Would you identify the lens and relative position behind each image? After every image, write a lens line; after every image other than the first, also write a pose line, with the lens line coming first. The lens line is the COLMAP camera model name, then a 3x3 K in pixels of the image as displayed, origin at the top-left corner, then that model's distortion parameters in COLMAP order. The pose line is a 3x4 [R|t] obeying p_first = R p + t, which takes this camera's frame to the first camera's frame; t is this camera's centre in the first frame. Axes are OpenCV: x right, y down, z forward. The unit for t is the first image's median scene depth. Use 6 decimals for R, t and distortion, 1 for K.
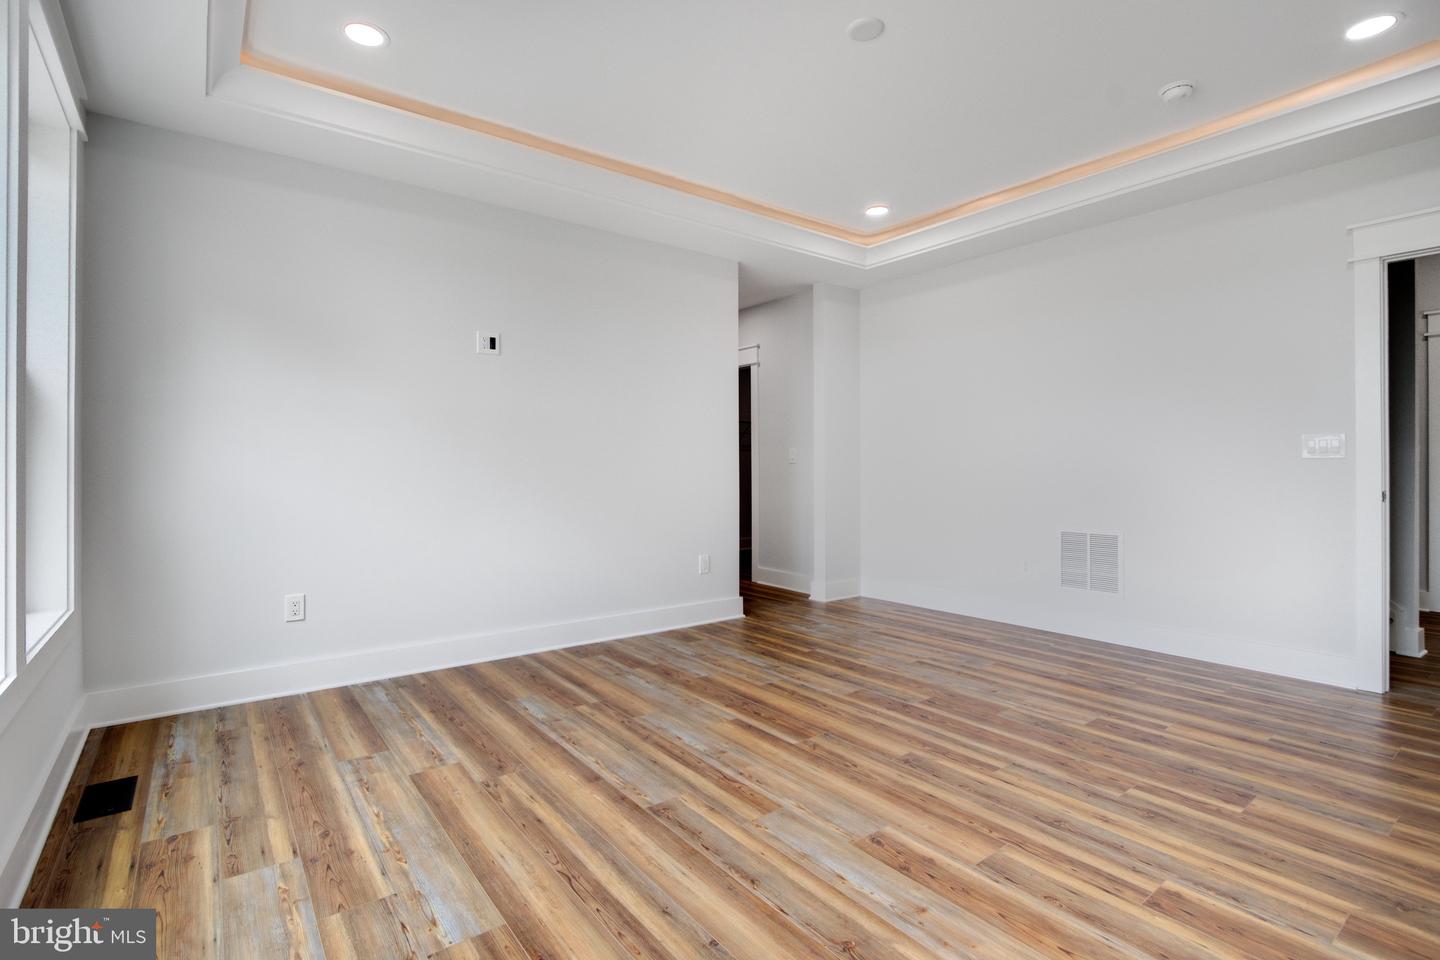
lens RADIAL K [[671.4, 0, 704.1], [0, 671.4, 484.4], [0, 0, 1]] dist [-0.014790, 0.001618]
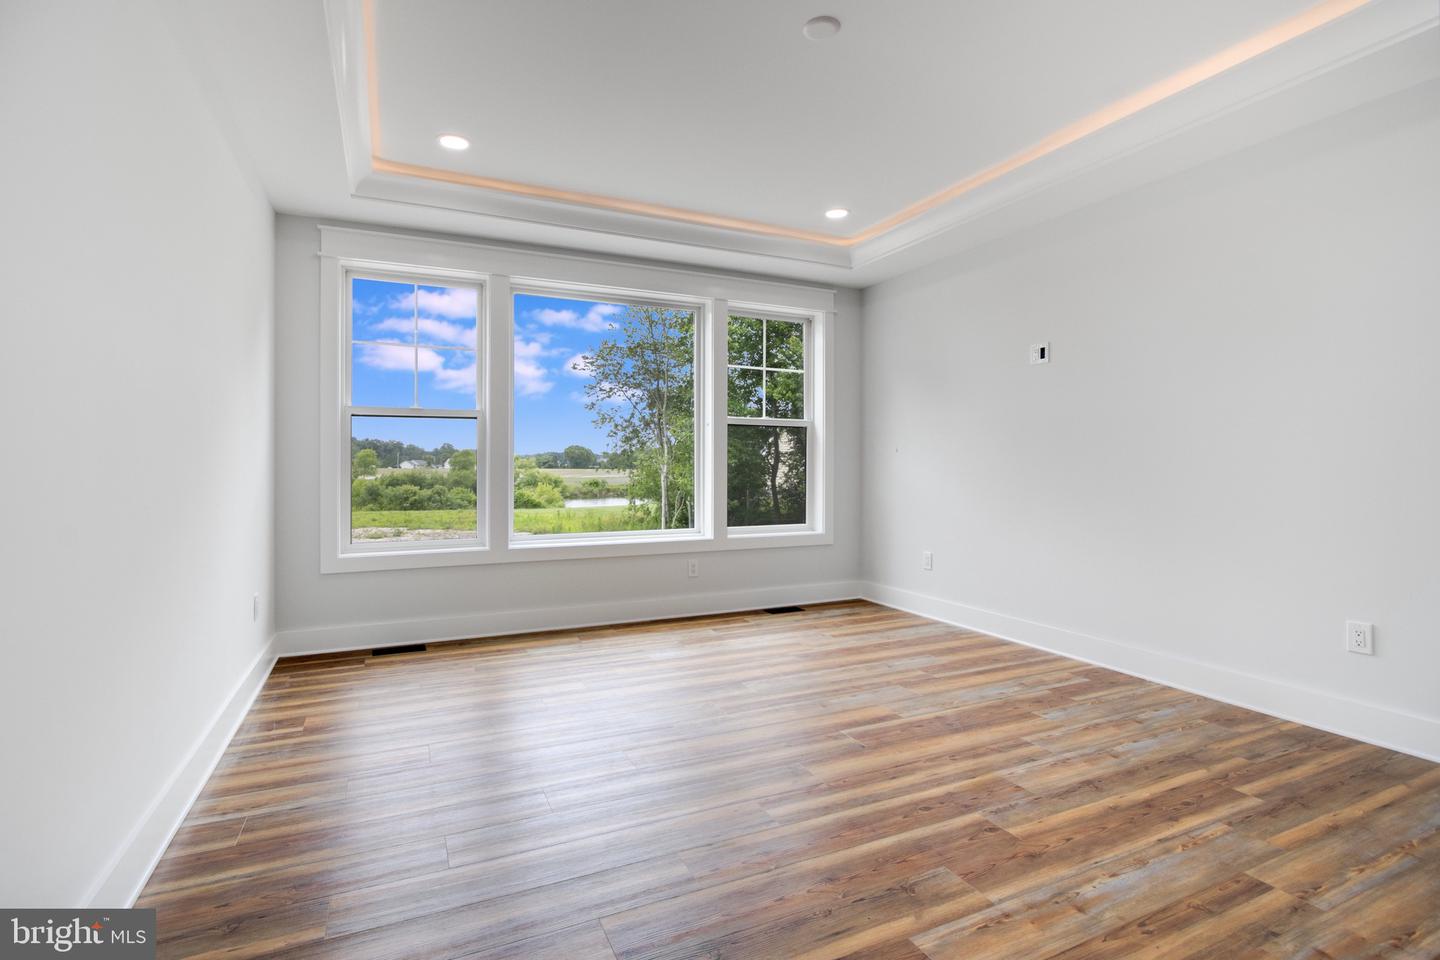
lens RADIAL K [[671.4, 0, 704.1], [0, 671.4, 484.4], [0, 0, 1]] dist [-0.014790, 0.001618]
pose [[-0.203874, 0.026259, -0.978645, 0.977781], [-0.026204, 0.999136, 0.032268, -0.024087], [0.978646, 0.032223, -0.203010, 0.807777]]
